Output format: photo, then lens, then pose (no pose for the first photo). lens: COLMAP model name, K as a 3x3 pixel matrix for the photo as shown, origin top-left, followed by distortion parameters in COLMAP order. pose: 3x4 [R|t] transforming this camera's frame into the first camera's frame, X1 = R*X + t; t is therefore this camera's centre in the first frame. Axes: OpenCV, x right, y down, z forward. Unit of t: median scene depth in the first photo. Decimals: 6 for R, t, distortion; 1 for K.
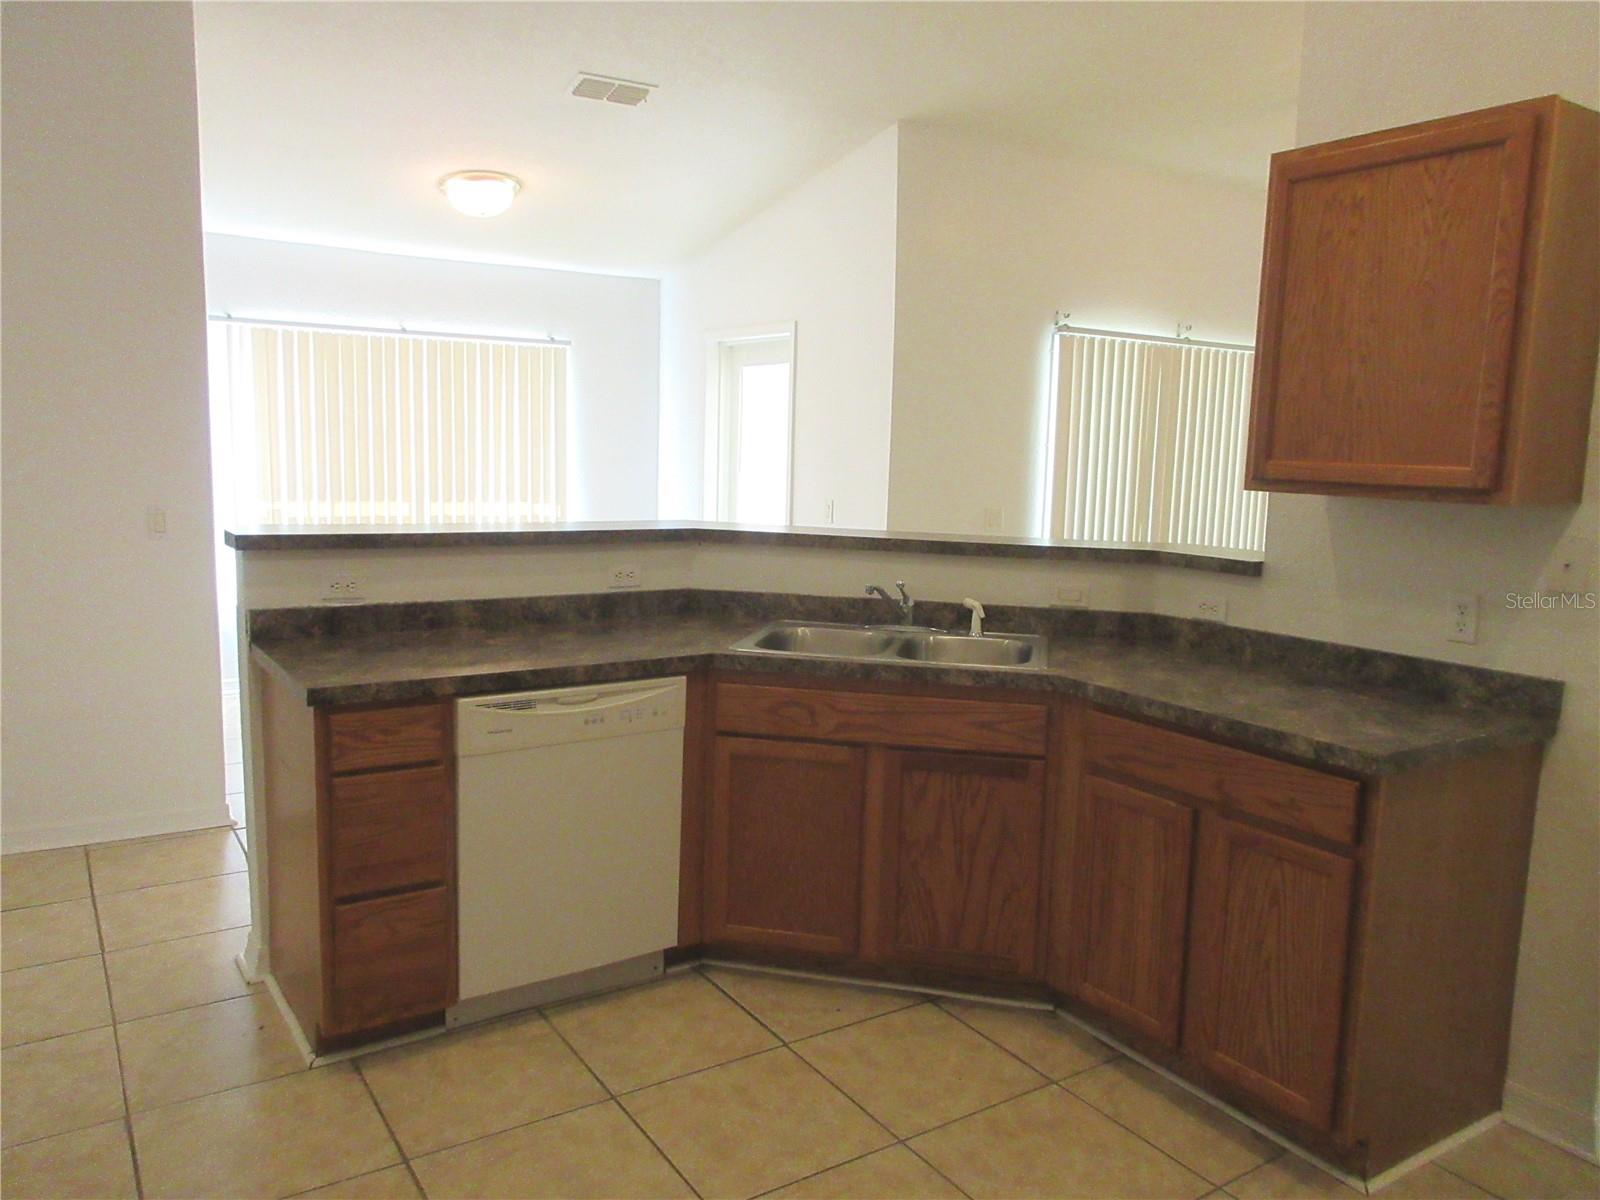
lens RADIAL K [[1177.5, 0, 794.1], [0, 1177.5, 592.7], [0, 0, 1]] dist [-0.012897, 0.013352]
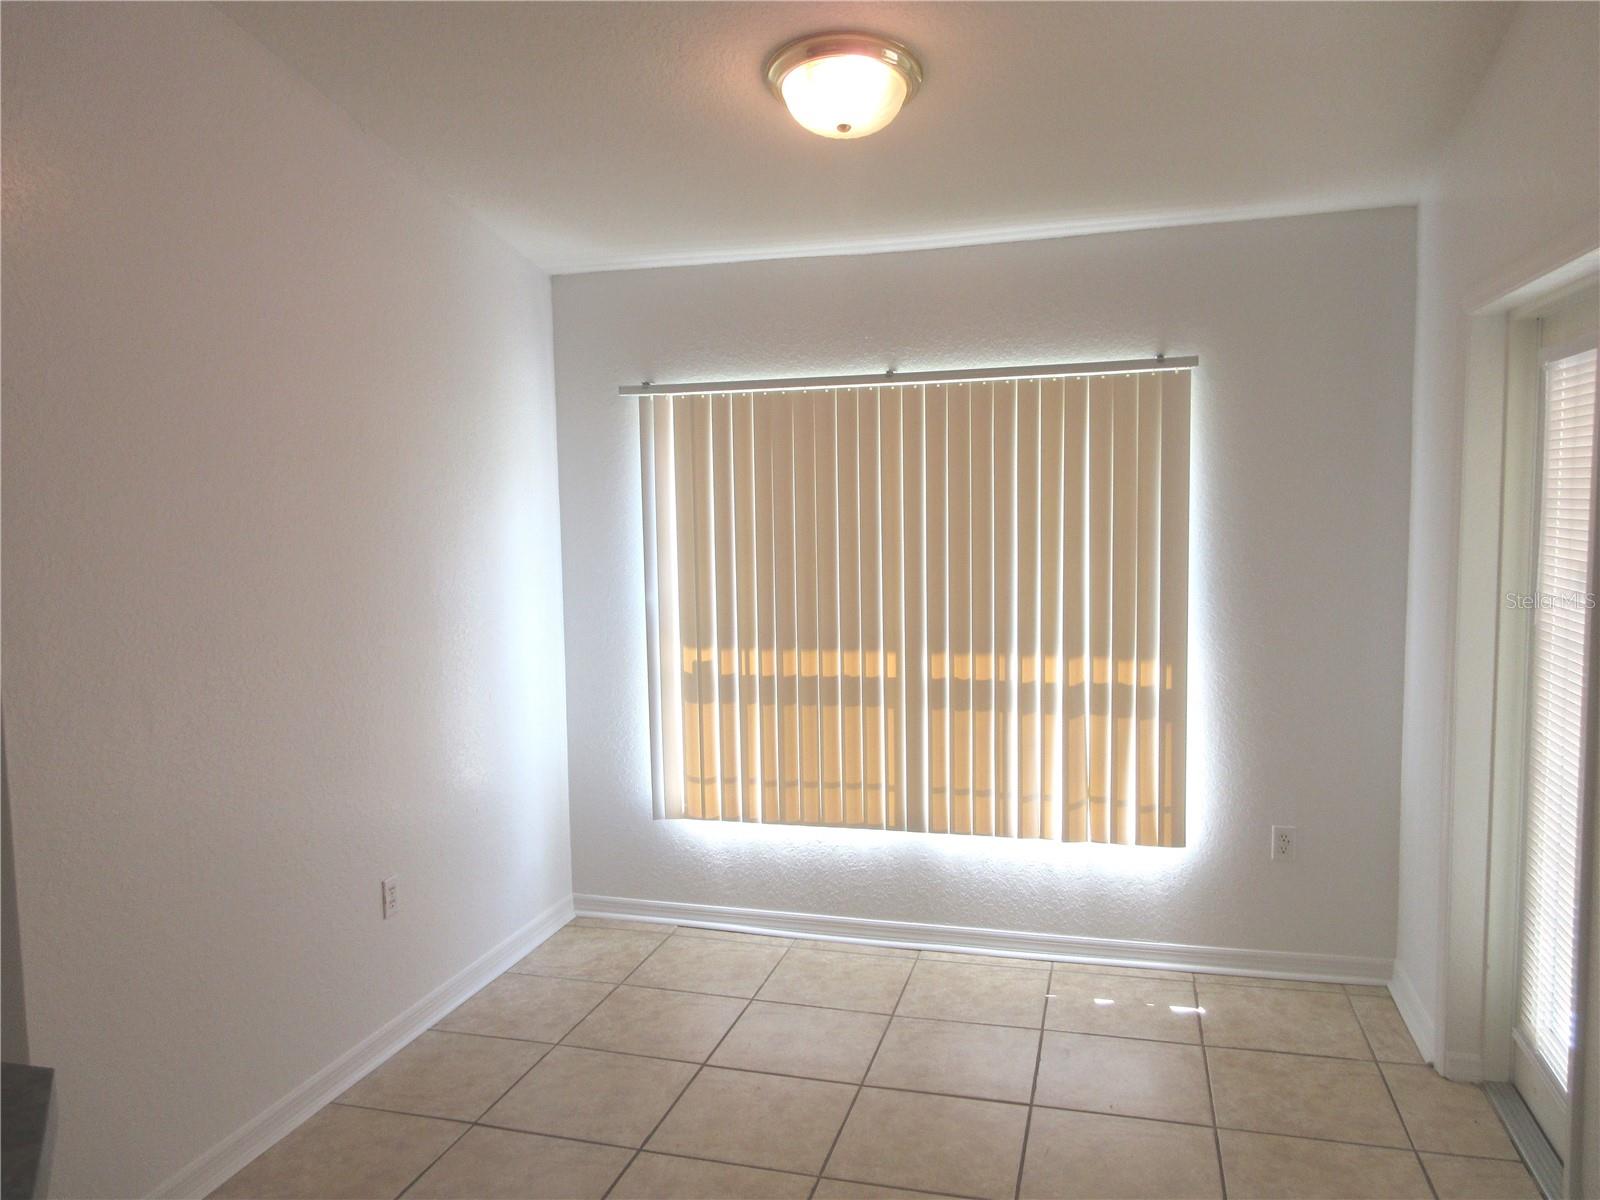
lens RADIAL K [[1177.5, 0, 802.4], [0, 1177.5, 594.3], [0, 0, 1]] dist [-0.012897, 0.013352]
pose [[0.645070, 0.032736, -0.763422, 0.108393], [-0.053533, 0.998563, -0.002415, -0.106131], [0.762246, 0.042426, 0.645895, 0.578394]]
